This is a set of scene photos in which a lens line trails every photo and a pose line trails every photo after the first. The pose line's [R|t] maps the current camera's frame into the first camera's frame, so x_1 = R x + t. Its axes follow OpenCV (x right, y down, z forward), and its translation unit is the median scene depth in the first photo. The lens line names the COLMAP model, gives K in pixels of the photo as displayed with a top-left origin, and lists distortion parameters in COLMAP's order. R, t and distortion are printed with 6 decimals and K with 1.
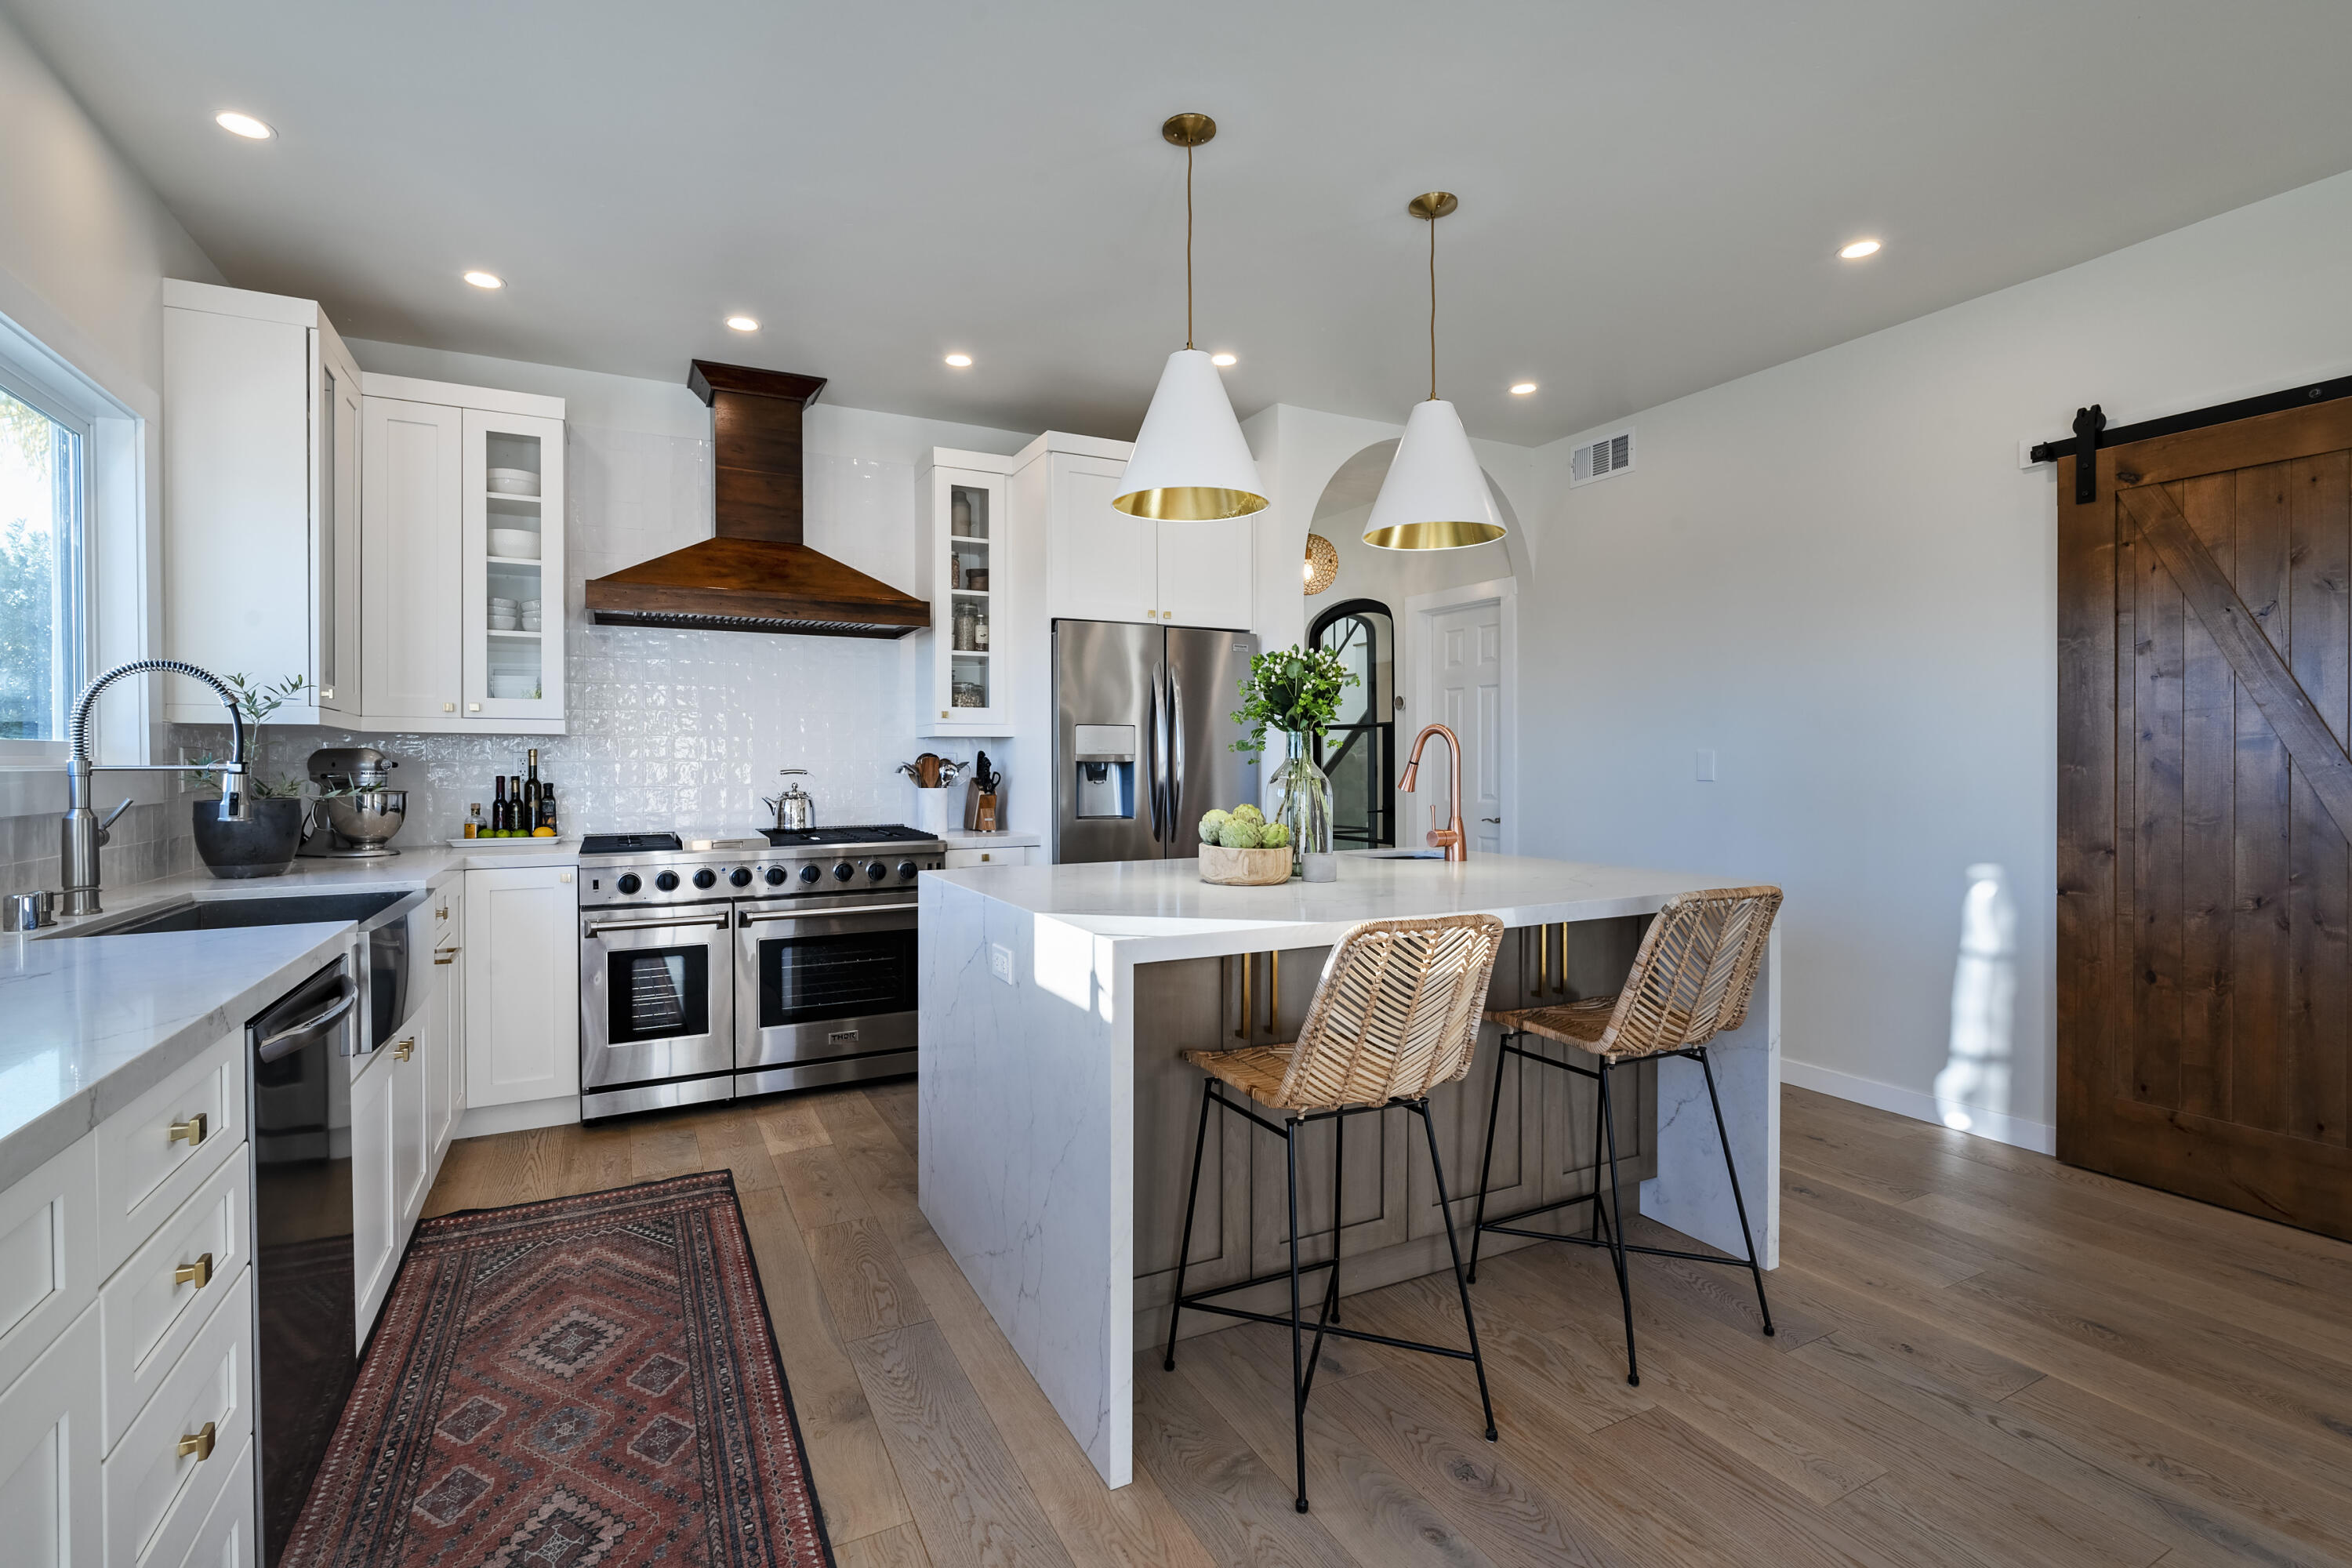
lens RADIAL K [[1070.0, 0, 1176.0], [0, 1070.0, 784.0], [0, 0, 1]] dist [-0.001706, -0.000725]
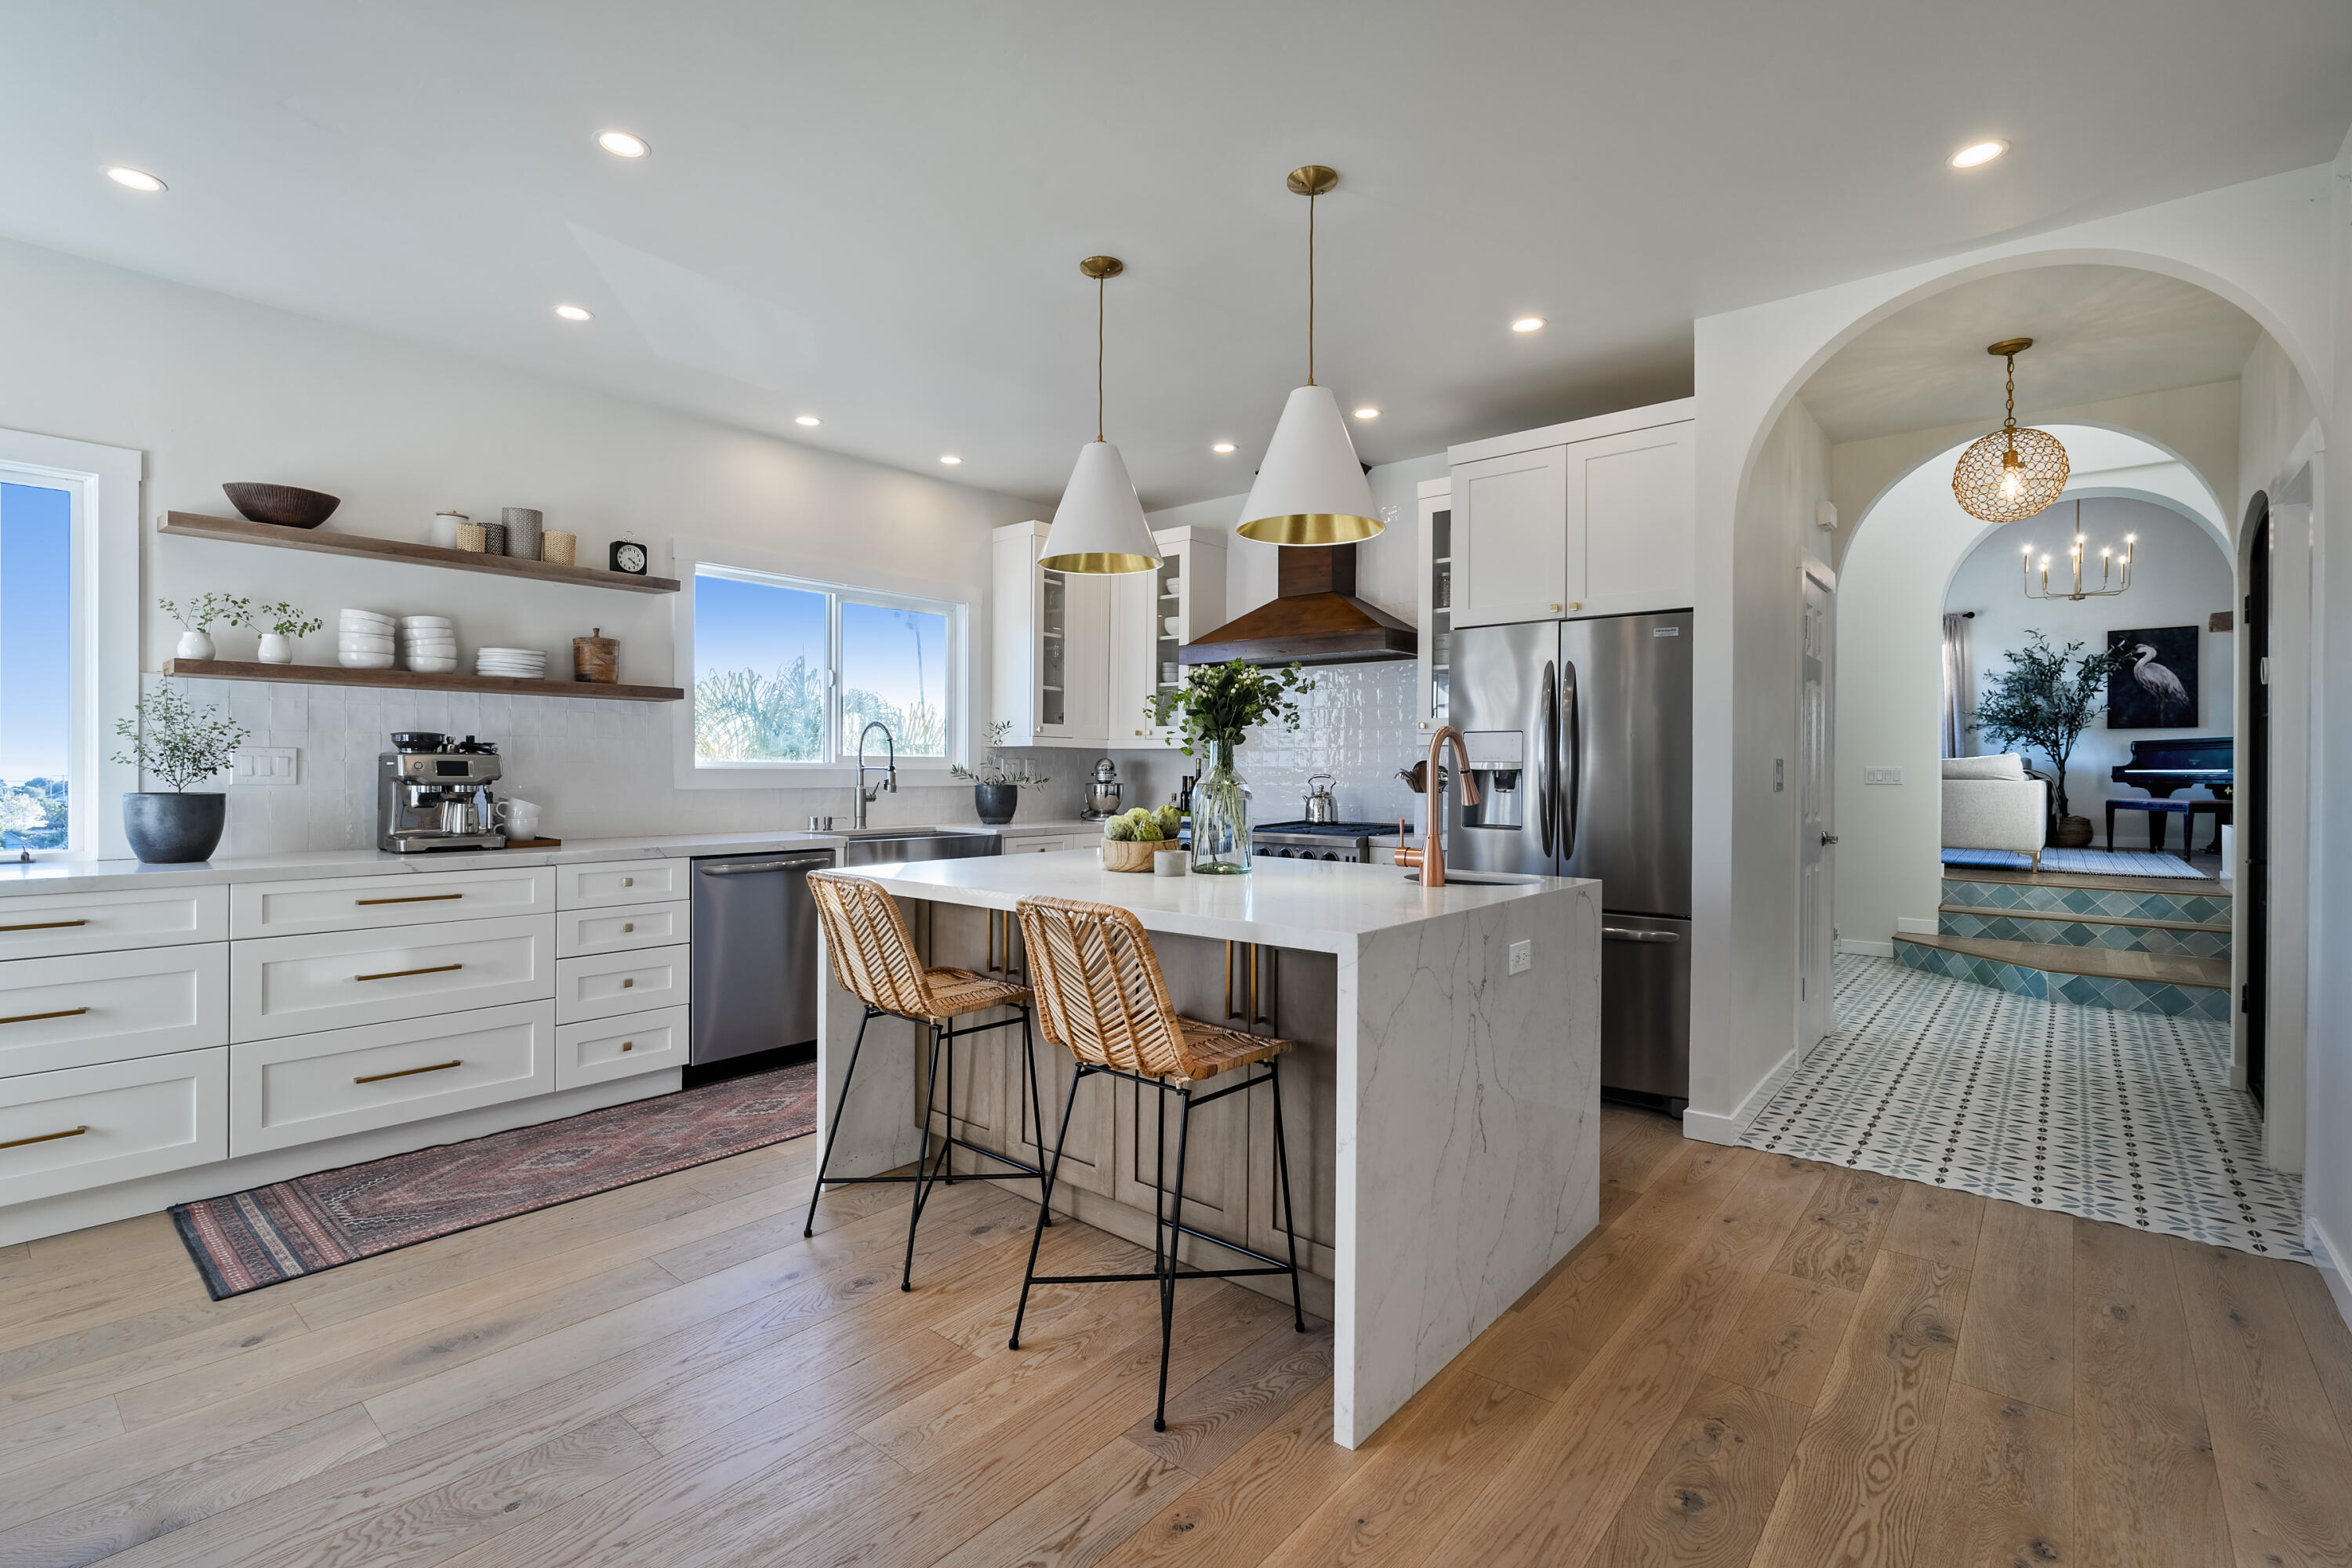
lens RADIAL K [[1070.0, 0, 1176.0], [0, 1070.0, 784.0], [0, 0, 1]] dist [-0.001706, -0.000725]
pose [[0.382782, 0.019915, -0.923624, 0.790002], [-0.025516, 0.999614, 0.010979, -0.011419], [0.923486, 0.019365, 0.383143, 0.390407]]
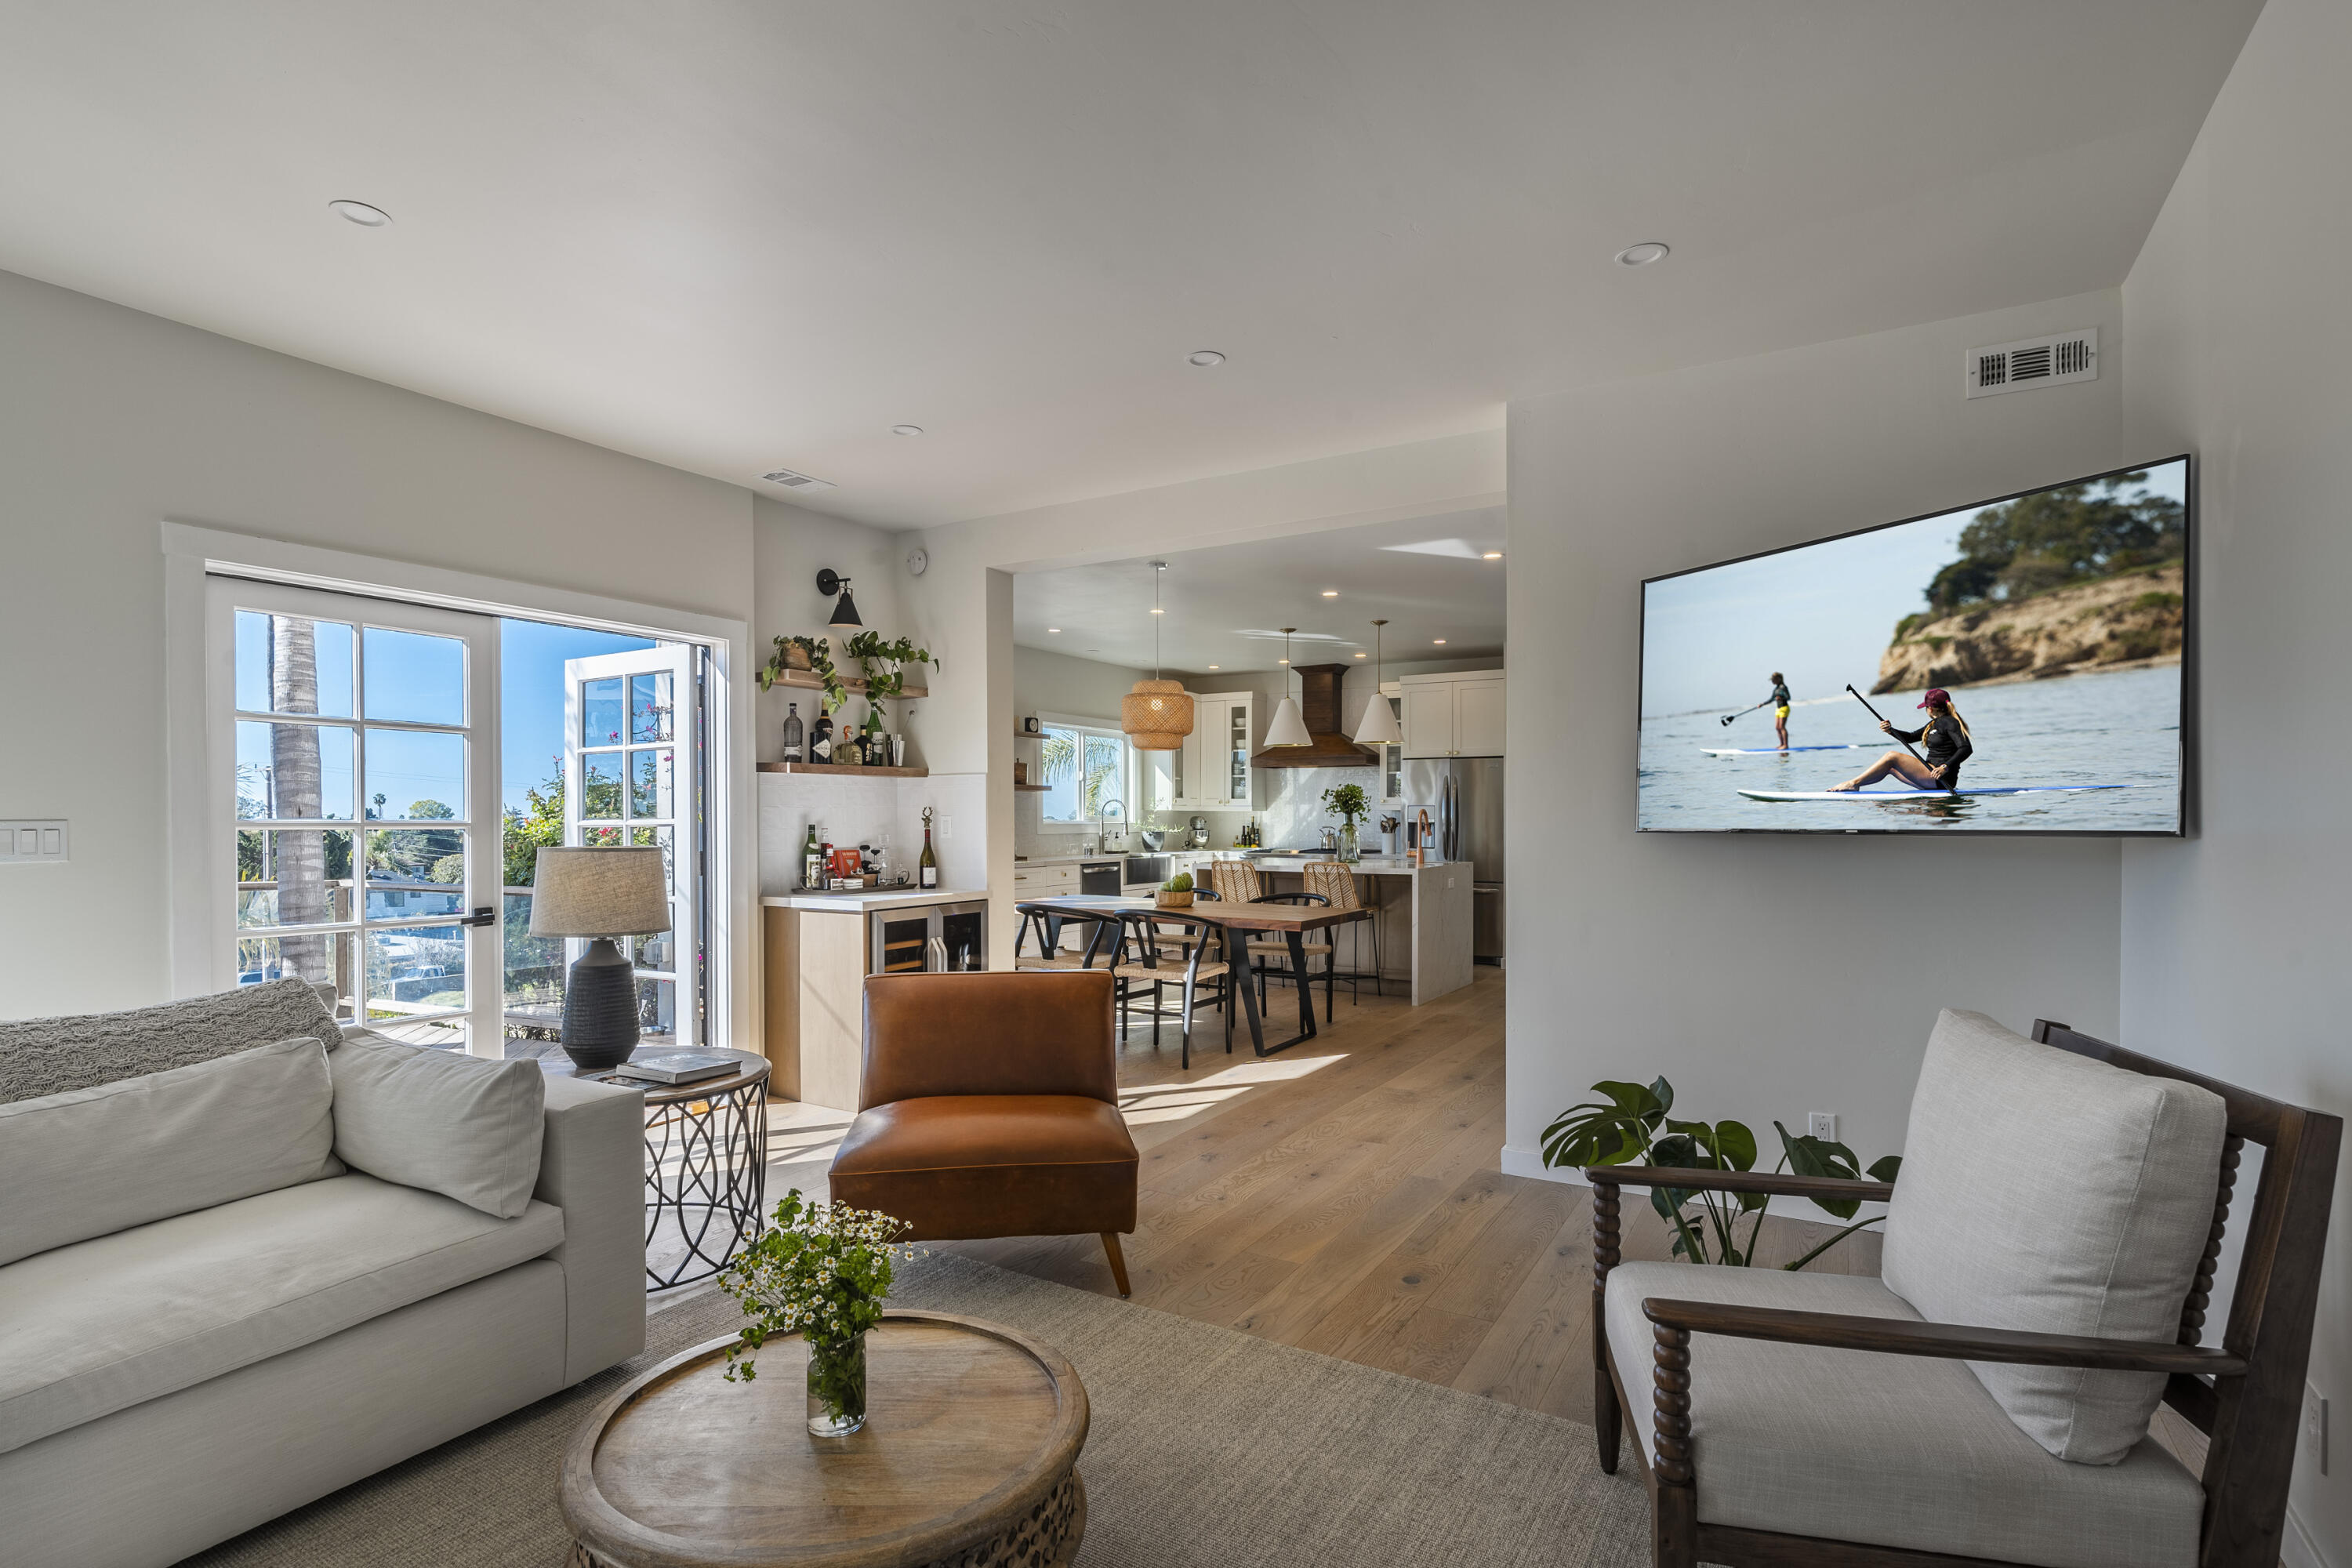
lens RADIAL K [[1096.9, 0, 1172.5], [0, 1096.9, 817.7], [0, 0, 1]] dist [-0.000462, -0.000140]
pose [[0.510034, 0.006827, -0.860127, 1.720566], [-0.018549, 0.999823, -0.003063, -0.016294], [0.859954, 0.017516, 0.510070, -0.613923]]
